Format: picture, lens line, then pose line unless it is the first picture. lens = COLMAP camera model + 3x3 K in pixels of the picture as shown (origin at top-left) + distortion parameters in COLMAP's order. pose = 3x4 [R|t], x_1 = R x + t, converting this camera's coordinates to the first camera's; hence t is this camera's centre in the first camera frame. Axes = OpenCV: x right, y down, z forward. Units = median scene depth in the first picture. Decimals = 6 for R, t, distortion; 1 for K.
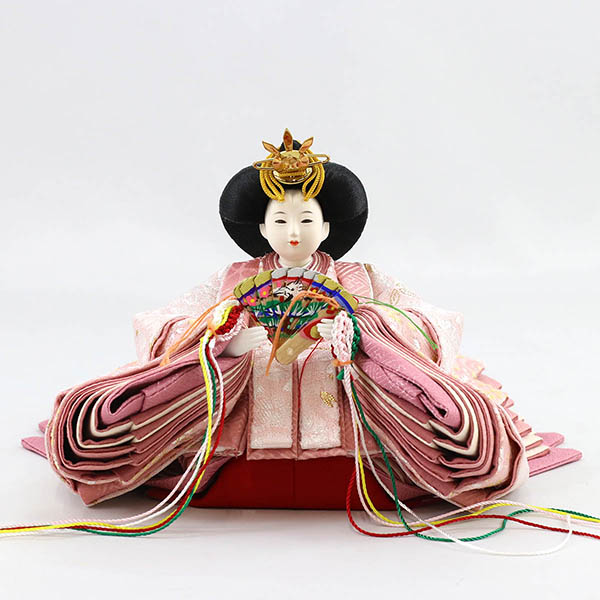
lens RADIAL K [[4412.0, 0, 300.0], [0, 4412.0, 300.0], [0, 0, 1]] dist [-0.474765, 10.479143]
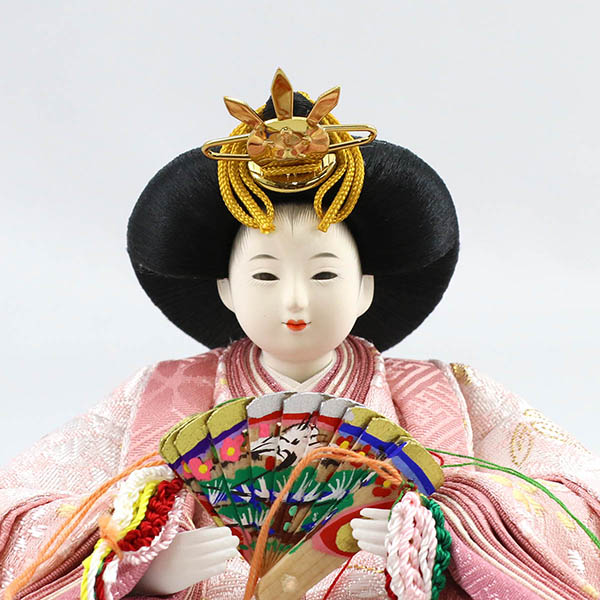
lens RADIAL K [[4412.0, 0, 300.0], [0, 4412.0, 300.0], [0, 0, 1]] dist [-0.474765, 10.479143]
pose [[0.999855, -0.002857, 0.016759, -0.008446], [0.001967, 0.998599, 0.052881, -0.039297], [-0.016887, -0.052840, 0.998460, 0.564464]]
